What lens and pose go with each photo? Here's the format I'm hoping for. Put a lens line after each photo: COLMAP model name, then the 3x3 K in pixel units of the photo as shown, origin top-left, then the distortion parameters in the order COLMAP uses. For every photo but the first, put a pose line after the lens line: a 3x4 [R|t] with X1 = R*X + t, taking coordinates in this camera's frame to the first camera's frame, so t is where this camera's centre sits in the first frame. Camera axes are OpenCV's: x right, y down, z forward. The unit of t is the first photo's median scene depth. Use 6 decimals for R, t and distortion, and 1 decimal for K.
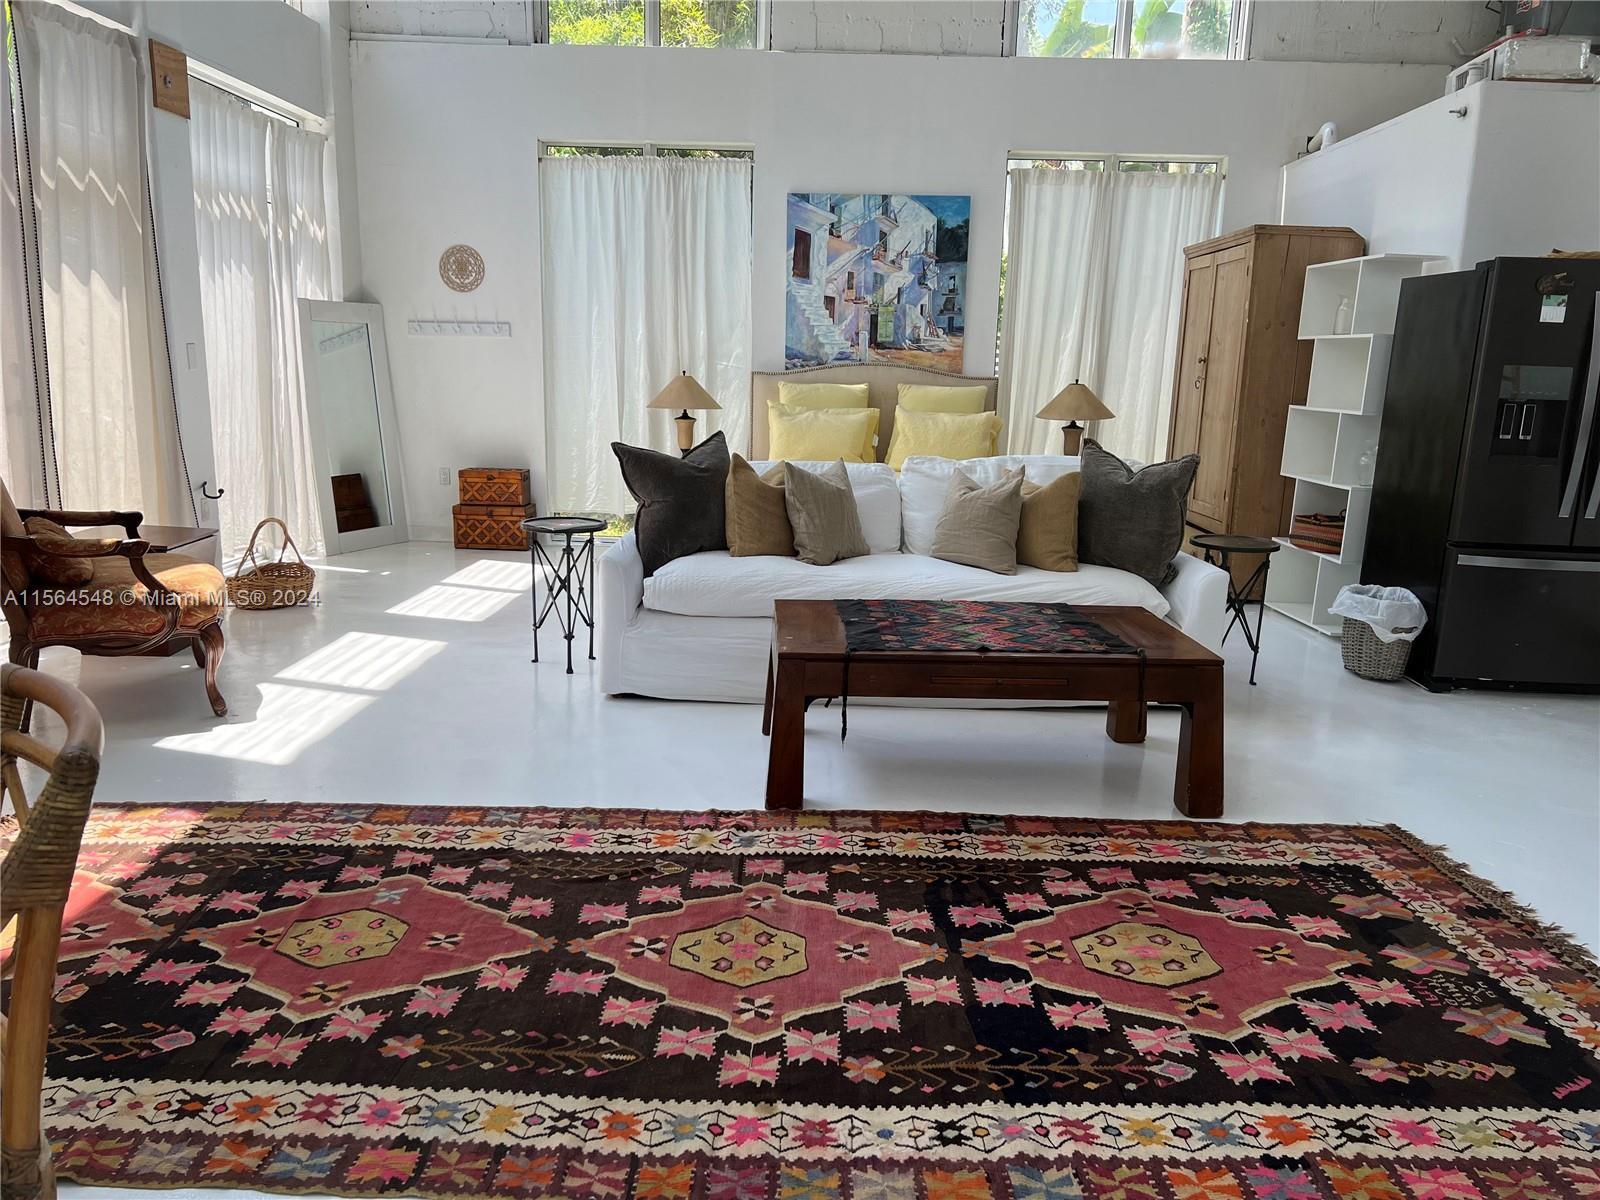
lens RADIAL K [[1206.5, 0, 811.2], [0, 1206.5, 606.0], [0, 0, 1]] dist [0.053862, -0.055077]
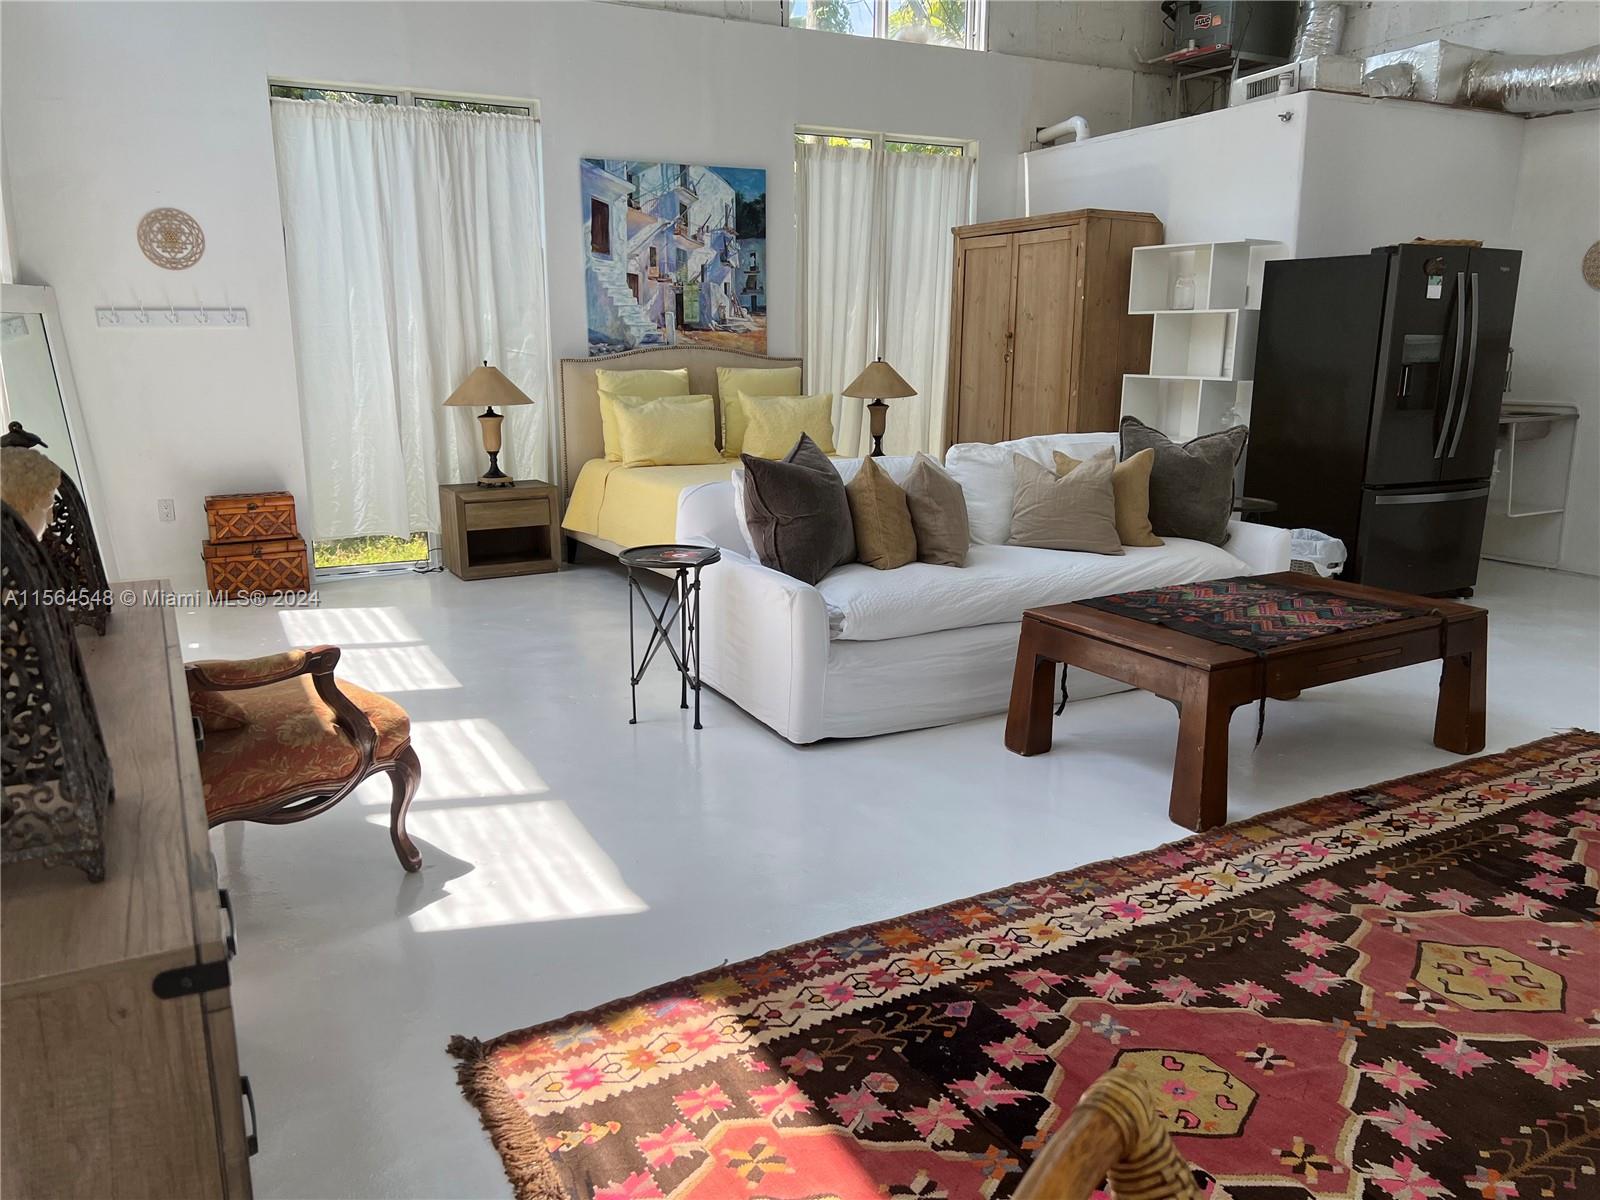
lens RADIAL K [[1206.5, 0, 804.3], [0, 1206.5, 593.6], [0, 0, 1]] dist [0.053862, -0.055077]
pose [[0.875872, -0.126743, 0.465602, -0.726103], [0.119640, 0.991801, 0.044919, -0.094872], [-0.467477, 0.016362, 0.883854, 0.304997]]
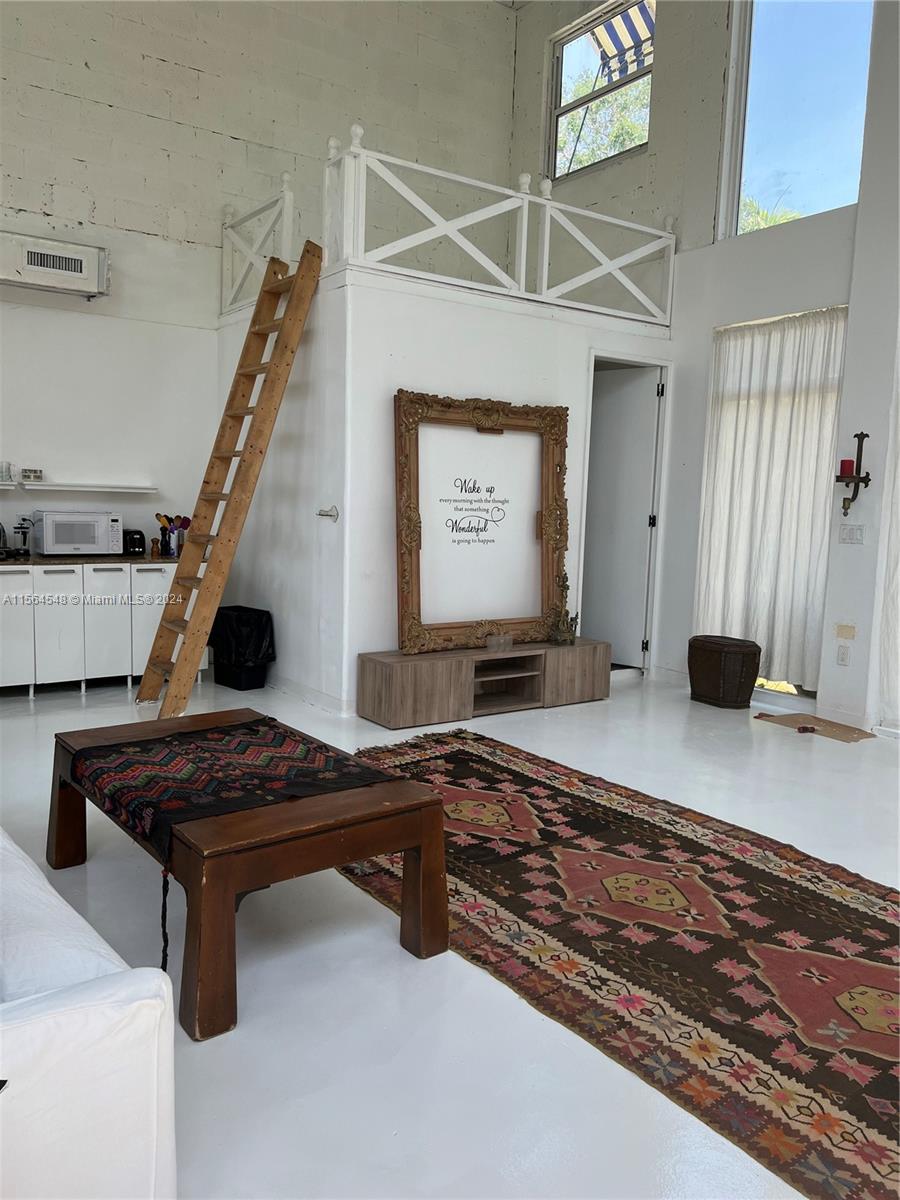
lens RADIAL K [[904.9, 0, 447.1], [0, 904.9, 600.6], [0, 0, 1]] dist [0.053862, -0.055077]
pose [[-0.588186, -0.143047, 0.795974, -0.615537], [0.115078, 0.959413, 0.257456, -0.318378], [-0.800496, 0.243031, -0.547852, 1.360506]]
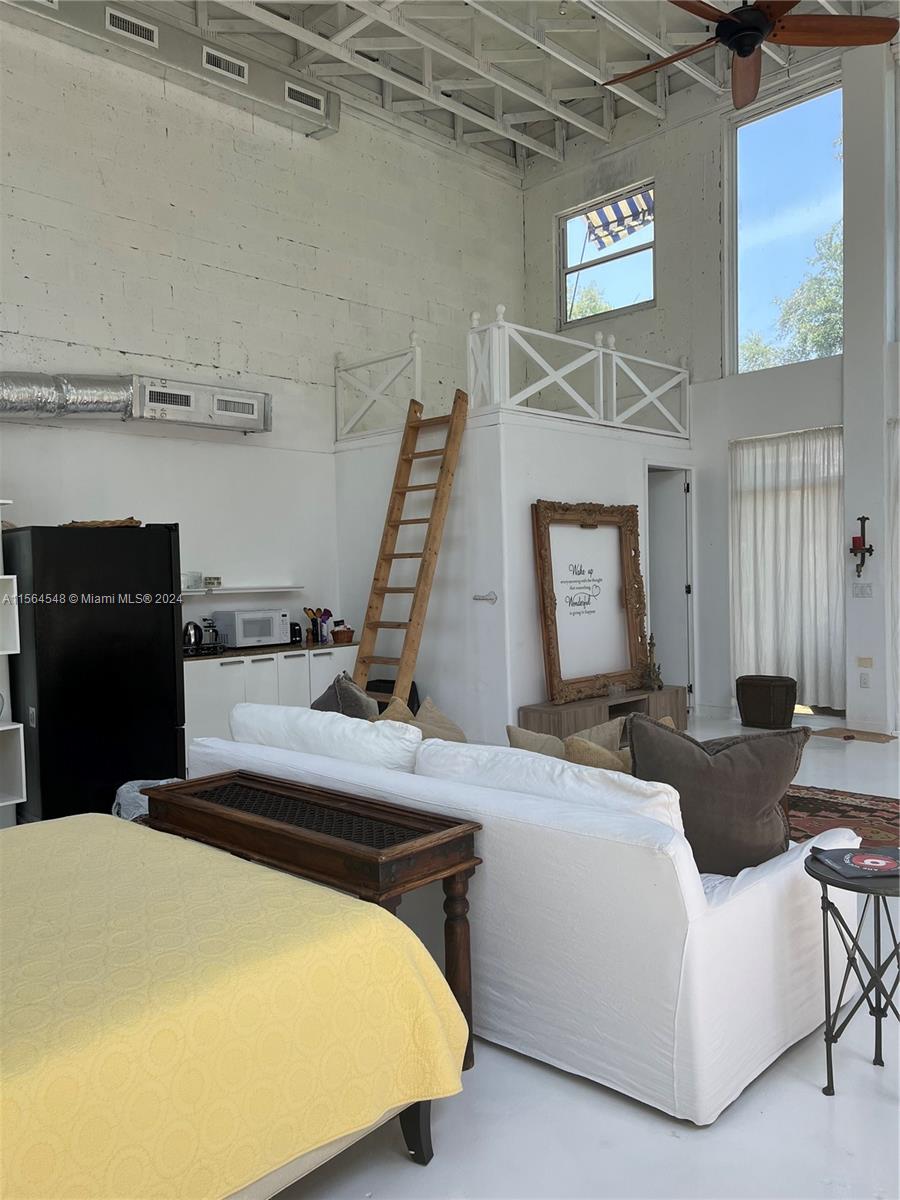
lens RADIAL K [[904.9, 0, 451.2], [0, 904.9, 605.3], [0, 0, 1]] dist [0.053862, -0.055077]
pose [[-0.725337, -0.038330, 0.687326, -0.527603], [0.141186, 0.968941, 0.203029, -0.481172], [-0.673760, 0.244305, -0.697397, 2.070516]]
